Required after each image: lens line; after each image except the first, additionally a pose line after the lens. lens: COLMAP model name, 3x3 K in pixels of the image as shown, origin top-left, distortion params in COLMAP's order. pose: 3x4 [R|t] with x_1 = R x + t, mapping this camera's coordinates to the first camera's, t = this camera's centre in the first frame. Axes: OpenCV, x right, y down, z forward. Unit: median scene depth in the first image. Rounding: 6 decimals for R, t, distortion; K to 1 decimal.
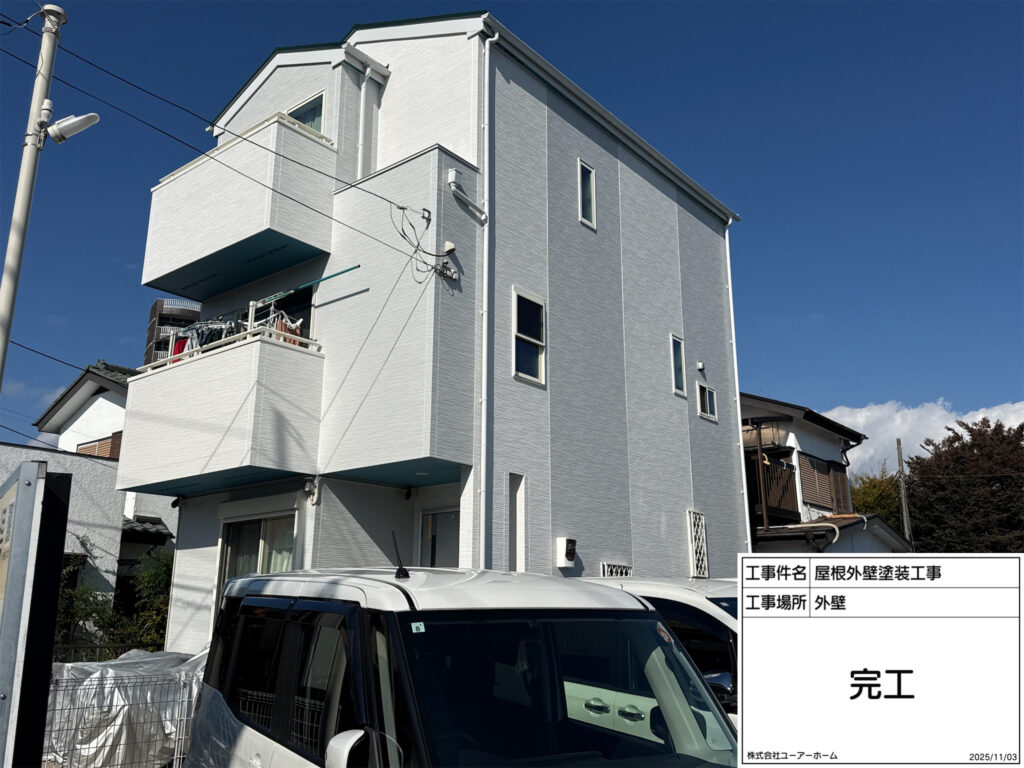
lens RADIAL K [[860.2, 0, 512.0], [0, 860.2, 384.0], [0, 0, 1]] dist [0.077962, -0.004590]
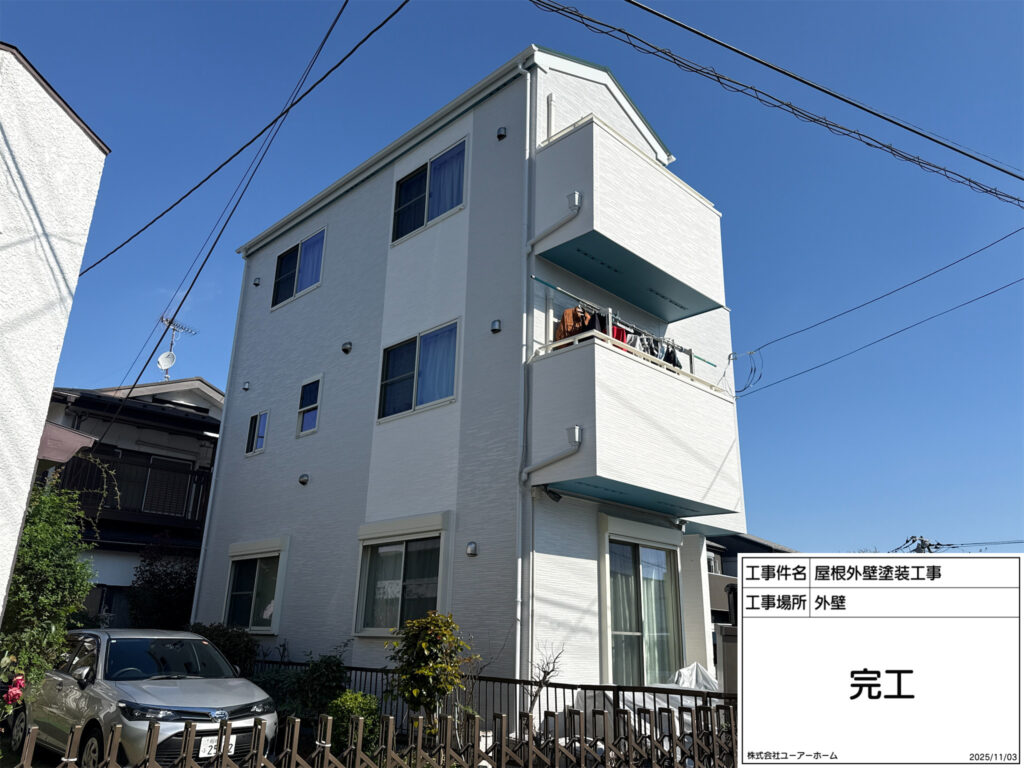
lens RADIAL K [[755.6, 0, 512.0], [0, 755.6, 384.0], [0, 0, 1]] dist [0.001689, 0.000220]
pose [[0.098586, 0.317088, 0.943258, -0.701000], [-0.284923, 0.917187, -0.278544, 0.159435], [-0.953467, -0.241295, 0.180767, 0.603721]]
